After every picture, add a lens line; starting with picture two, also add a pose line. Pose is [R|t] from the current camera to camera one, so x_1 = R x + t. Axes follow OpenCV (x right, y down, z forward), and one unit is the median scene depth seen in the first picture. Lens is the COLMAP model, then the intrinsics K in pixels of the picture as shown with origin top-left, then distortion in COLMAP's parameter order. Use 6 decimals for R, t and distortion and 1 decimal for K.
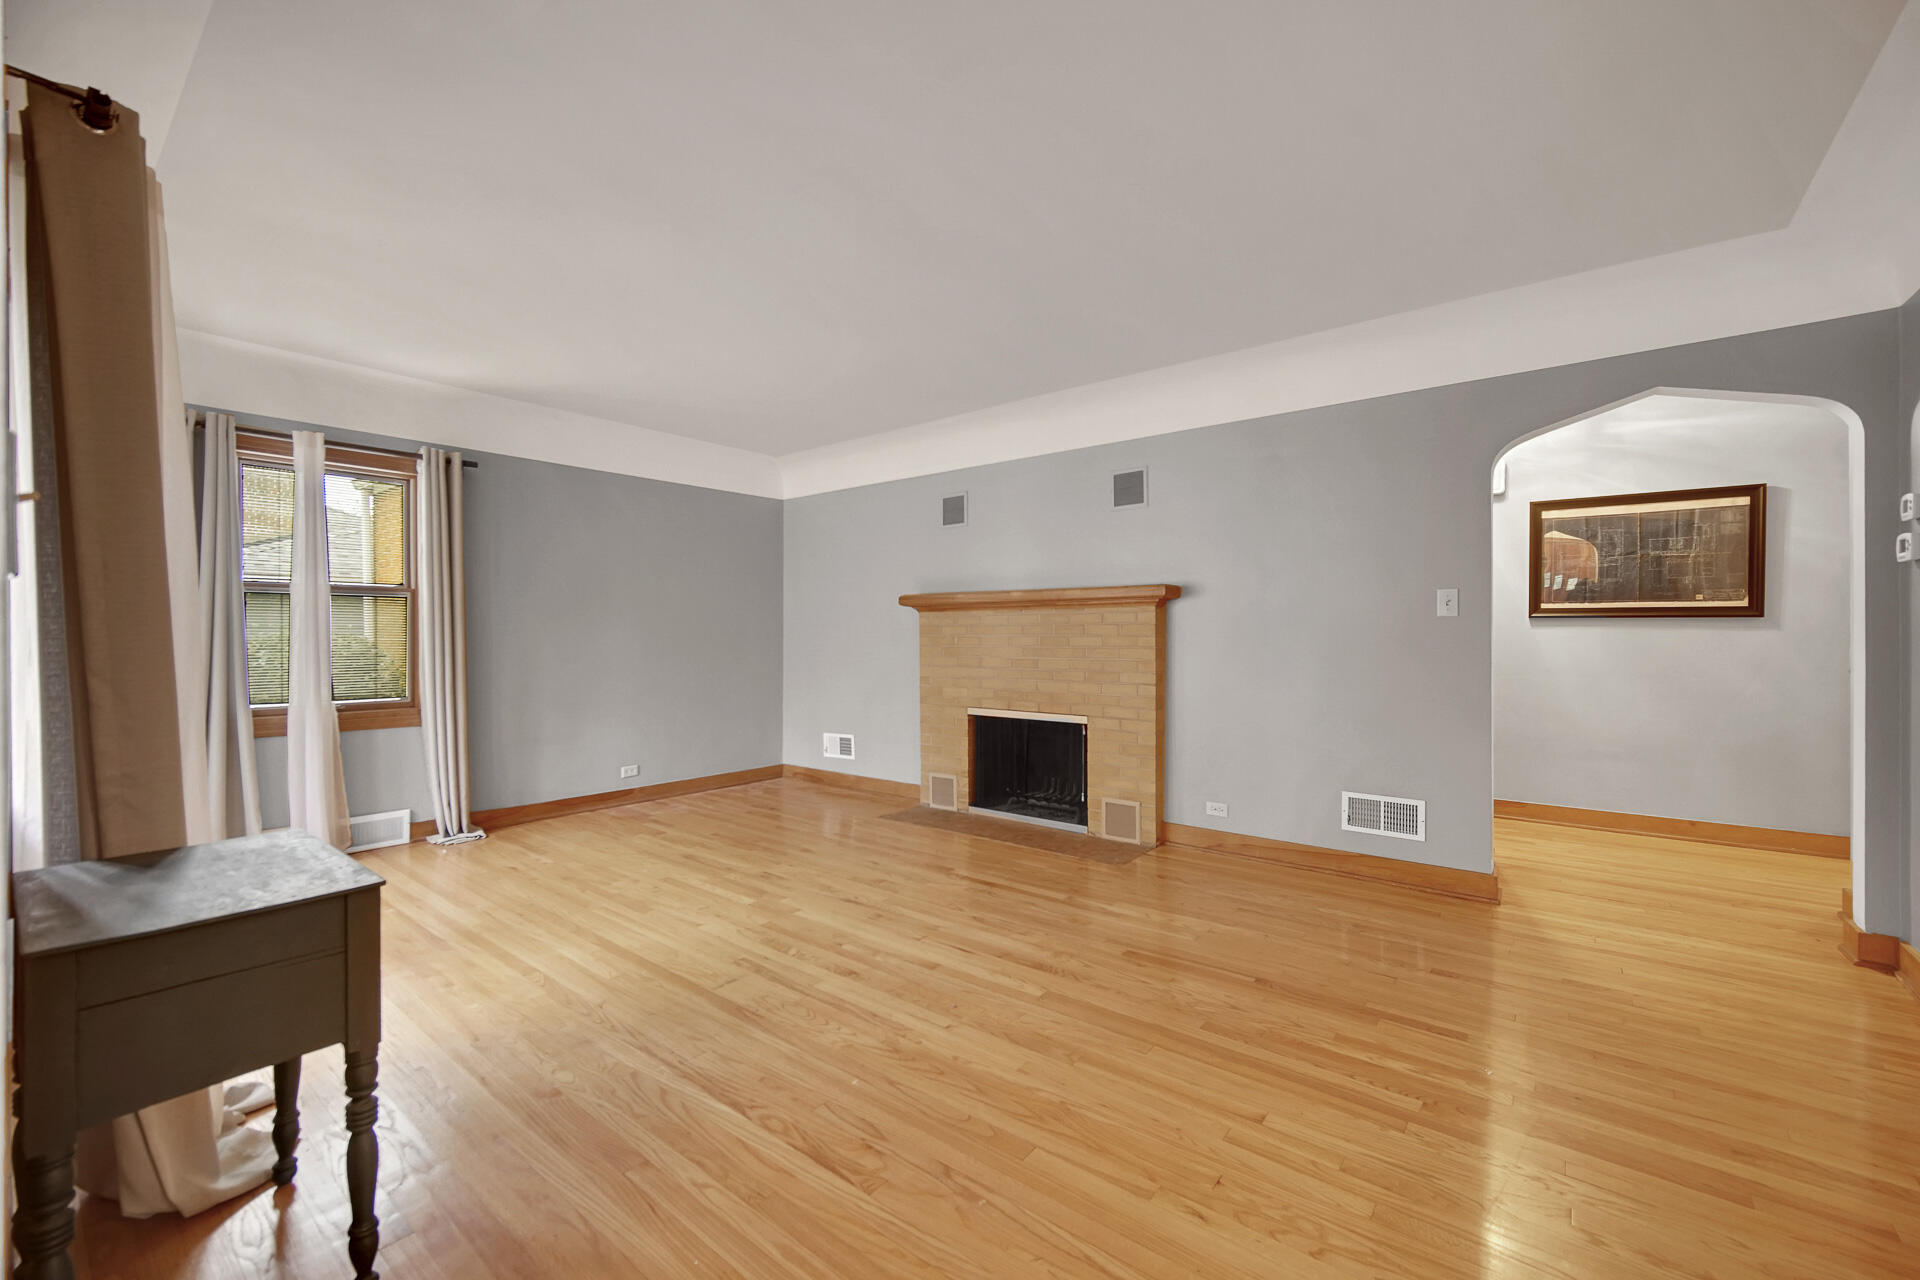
lens RADIAL K [[784.0, 0, 960.0], [0, 784.0, 640.0], [0, 0, 1]] dist [-0.001219, -0.000133]
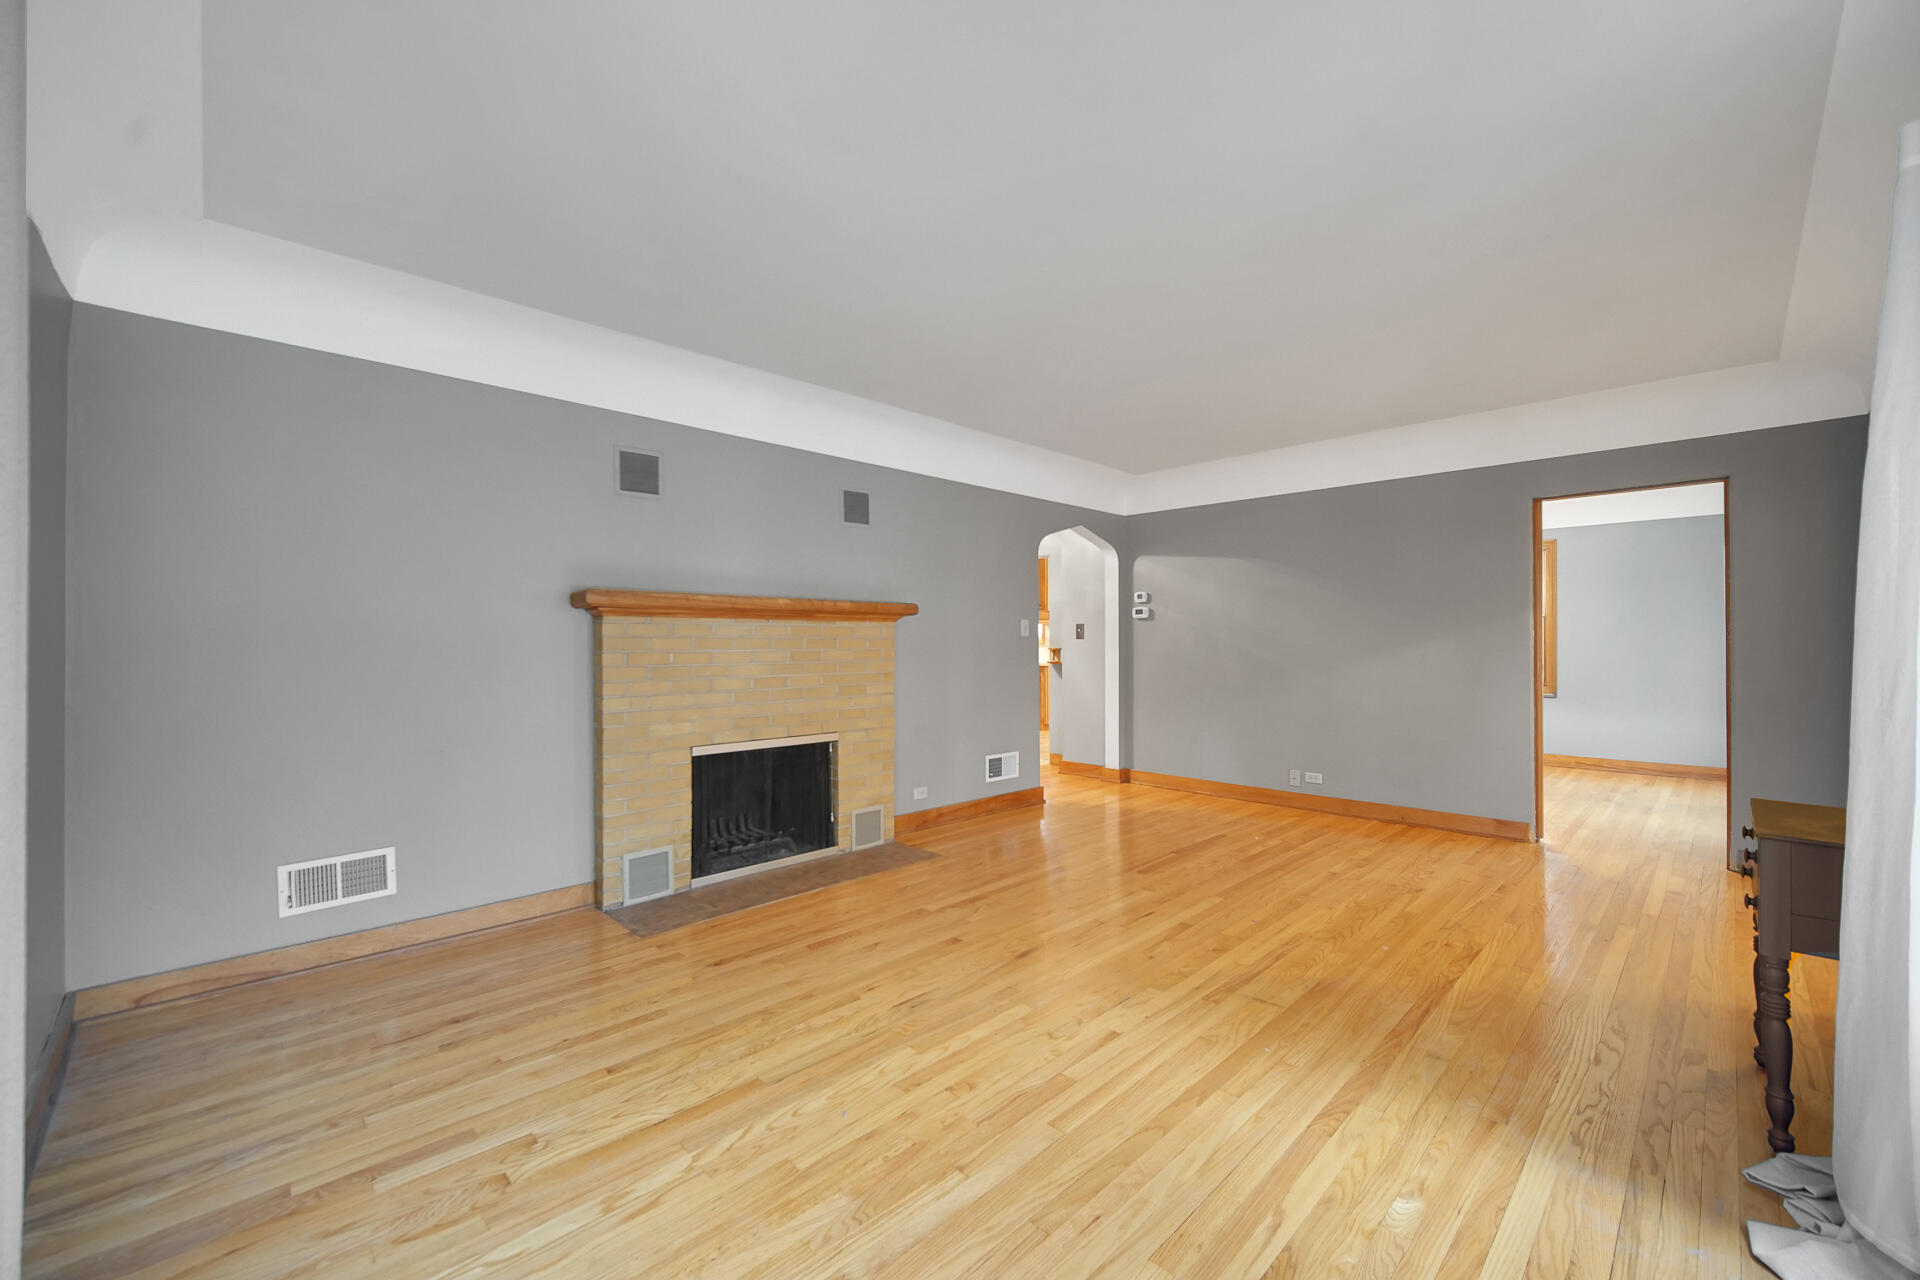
lens RADIAL K [[759.7, 0, 960.0], [0, 759.7, 640.0], [0, 0, 1]] dist [-0.000652, -0.000021]
pose [[0.116674, 0.004651, 0.993159, -0.774511], [0.008420, 0.999948, -0.005672, -0.010868], [-0.993135, 0.009024, 0.116629, 0.755749]]
